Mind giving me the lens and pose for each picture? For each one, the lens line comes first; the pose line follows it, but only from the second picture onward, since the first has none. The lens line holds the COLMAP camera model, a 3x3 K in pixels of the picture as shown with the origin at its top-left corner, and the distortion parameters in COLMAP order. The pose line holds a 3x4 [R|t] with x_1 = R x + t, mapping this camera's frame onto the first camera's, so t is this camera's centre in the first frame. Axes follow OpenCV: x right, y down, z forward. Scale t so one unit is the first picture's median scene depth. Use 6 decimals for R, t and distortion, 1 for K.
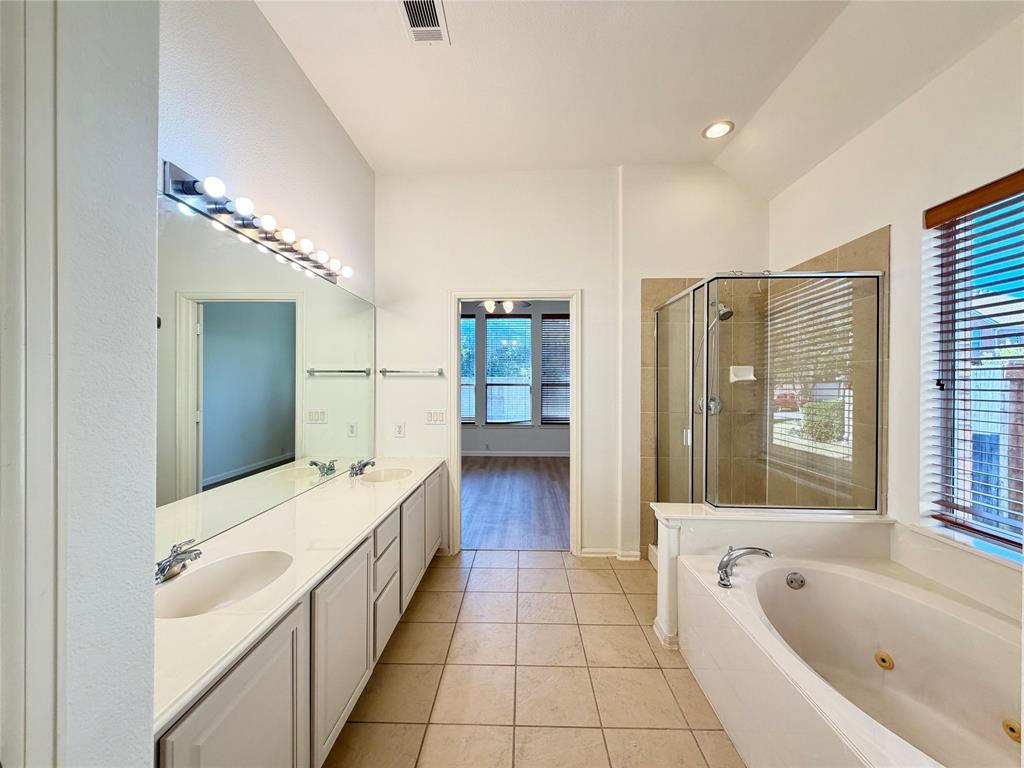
lens RADIAL K [[409.2, 0, 510.2], [0, 409.2, 386.4], [0, 0, 1]] dist [-0.002192, 0.000096]
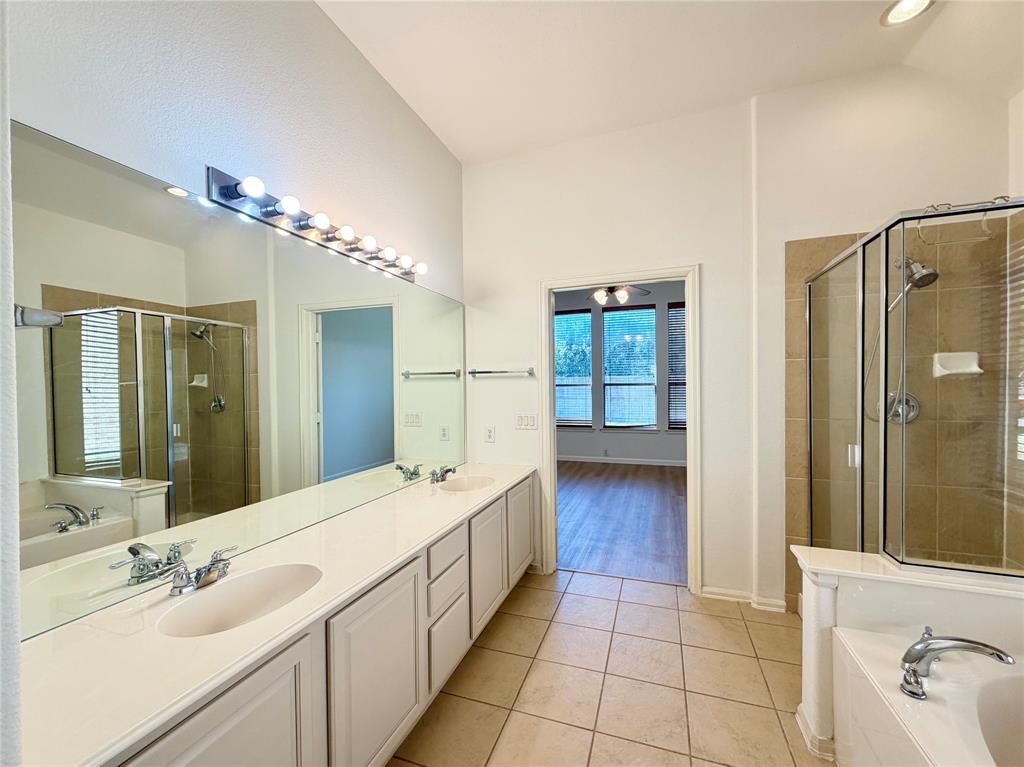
lens RADIAL K [[409.2, 0, 510.2], [0, 409.2, 385.9], [0, 0, 1]] dist [-0.002192, 0.000096]
pose [[0.949650, -0.012414, -0.313068, 0.073413], [0.011528, 0.999923, -0.004682, 0.000713], [0.313102, 0.000837, 0.949719, 0.117678]]
